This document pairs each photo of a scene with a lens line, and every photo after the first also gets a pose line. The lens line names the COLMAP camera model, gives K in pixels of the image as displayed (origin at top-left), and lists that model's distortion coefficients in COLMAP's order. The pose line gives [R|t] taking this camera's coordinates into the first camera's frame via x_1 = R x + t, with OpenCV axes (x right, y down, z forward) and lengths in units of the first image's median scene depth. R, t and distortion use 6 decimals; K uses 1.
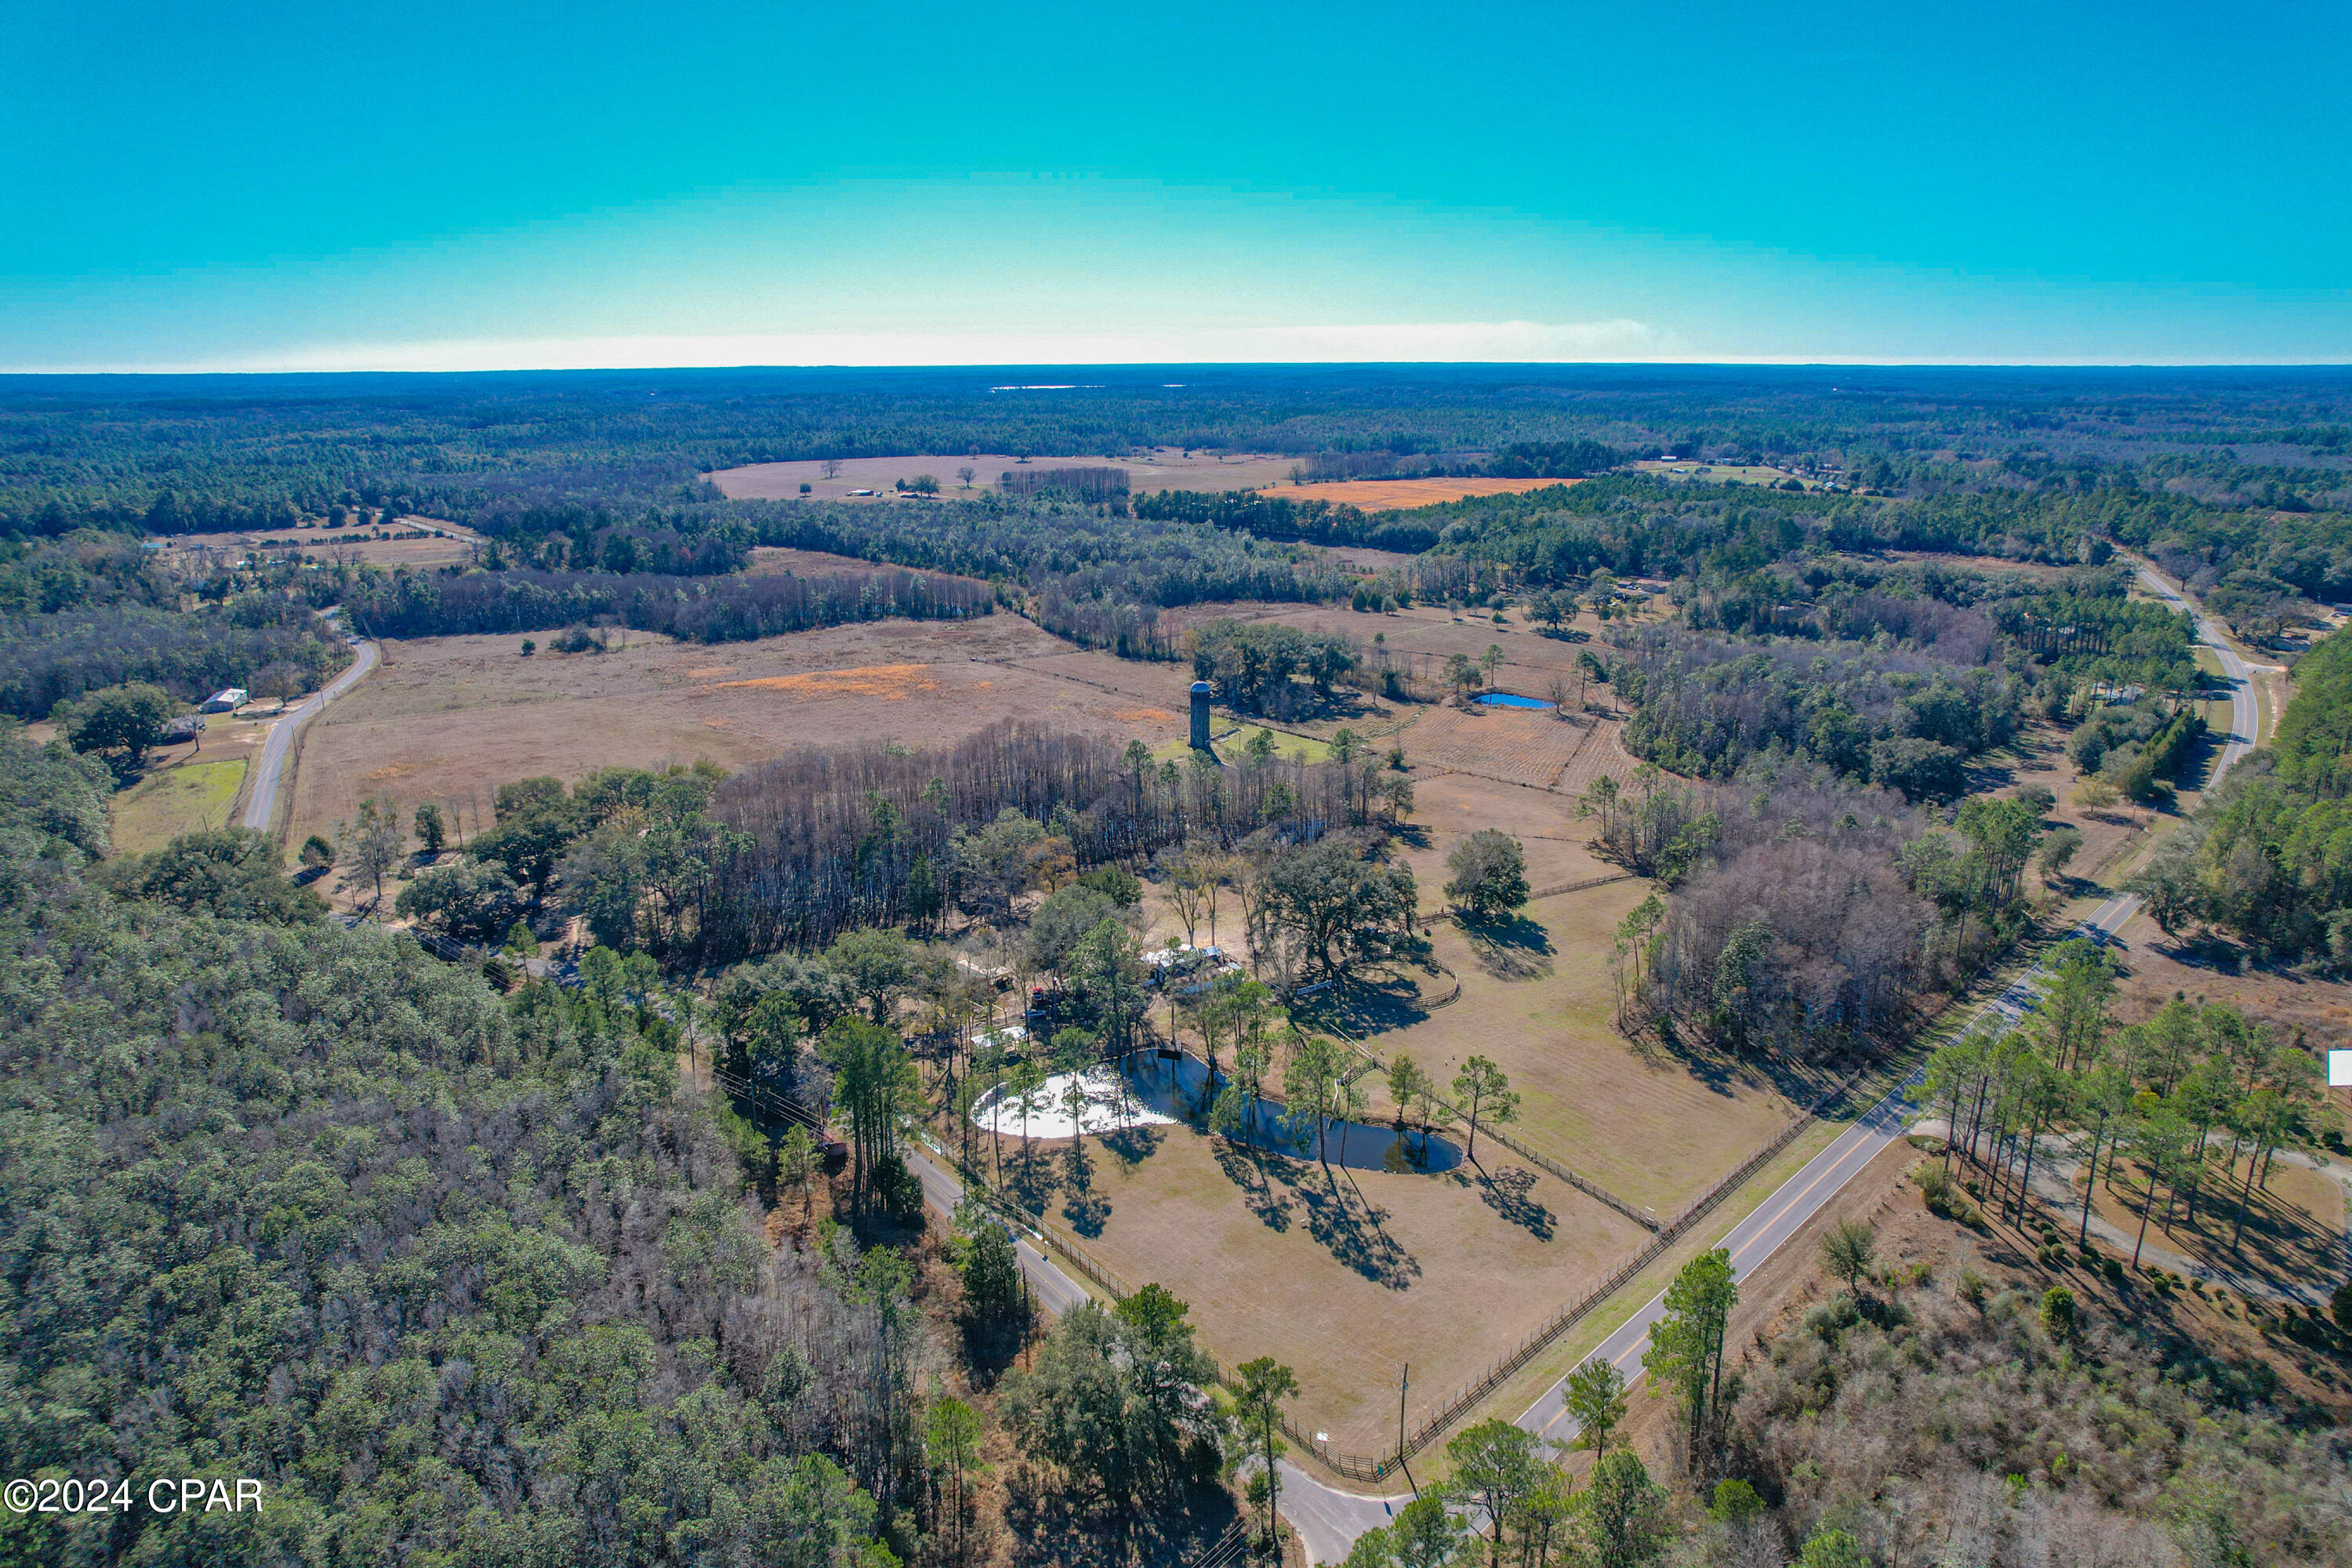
lens RADIAL K [[1514.8, 0, 1188.7], [0, 1514.8, 793.0], [0, 0, 1]] dist [-0.074568, 0.067463]
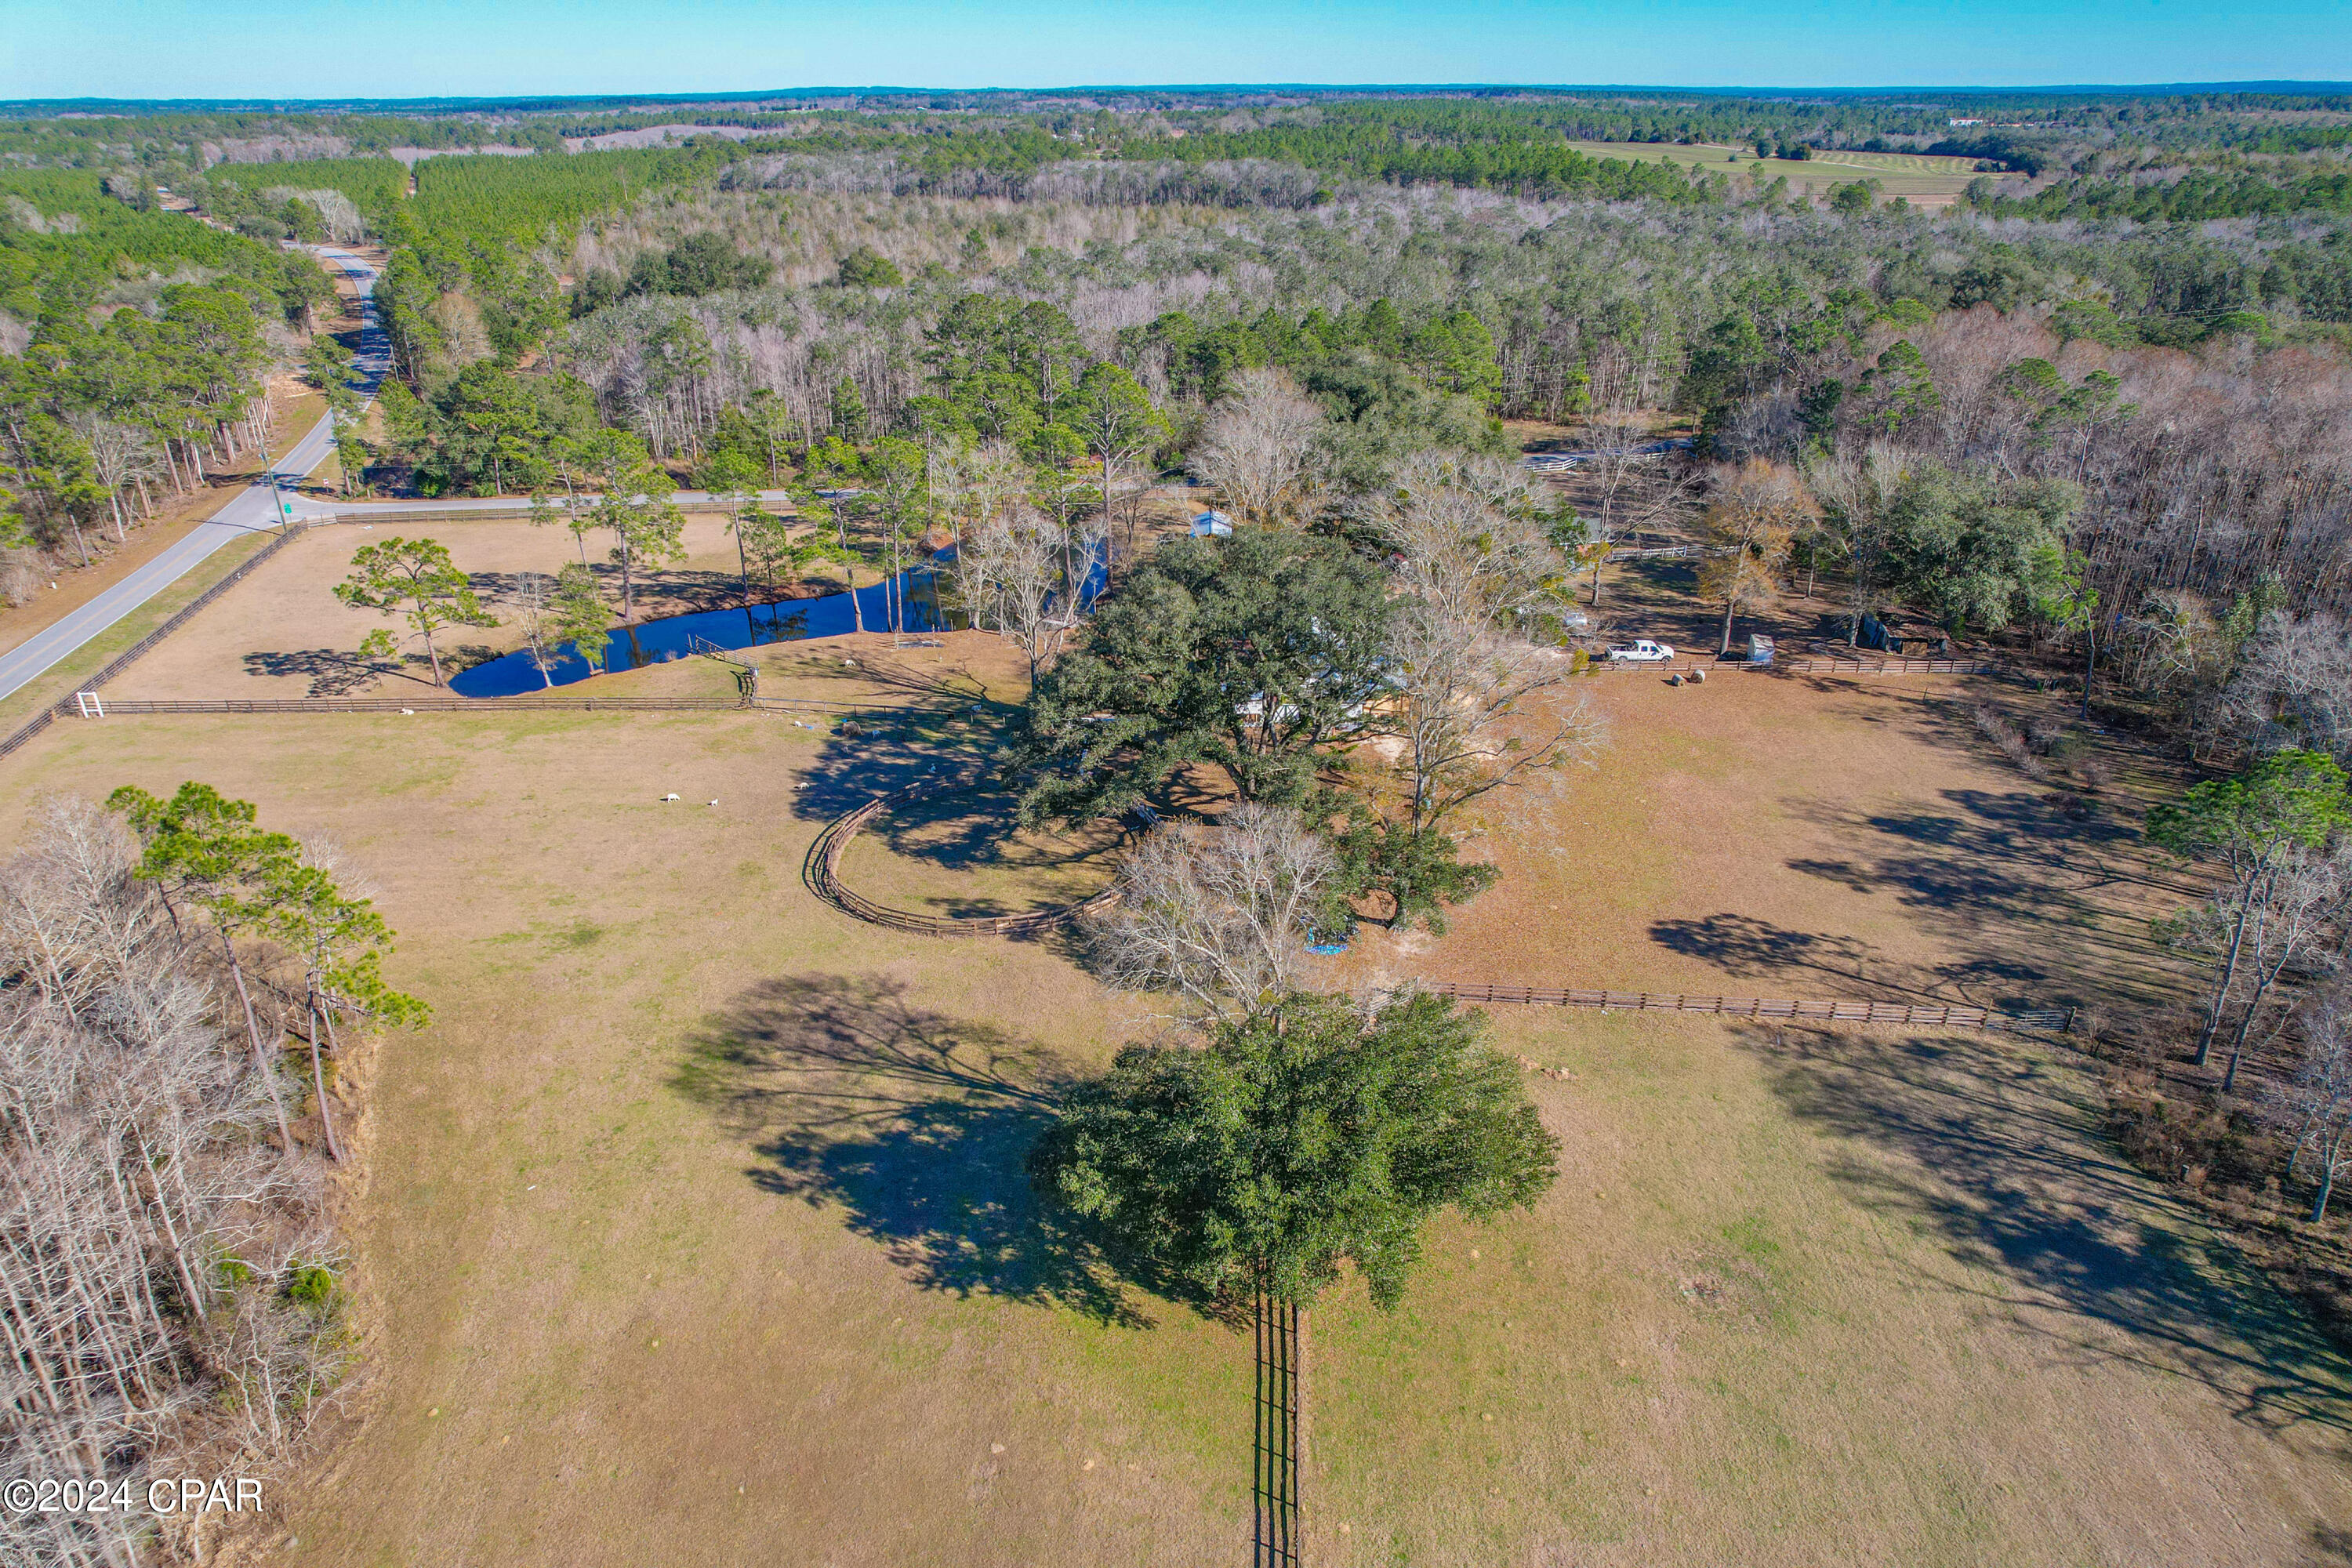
lens RADIAL K [[1514.8, 0, 1178.6], [0, 1514.8, 789.8], [0, 0, 1]] dist [-0.074568, 0.067463]
pose [[-0.562649, 0.358316, -0.745007, 0.362102], [-0.222903, 0.802055, 0.554095, -0.097626], [0.796078, 0.477826, -0.371406, 1.103105]]
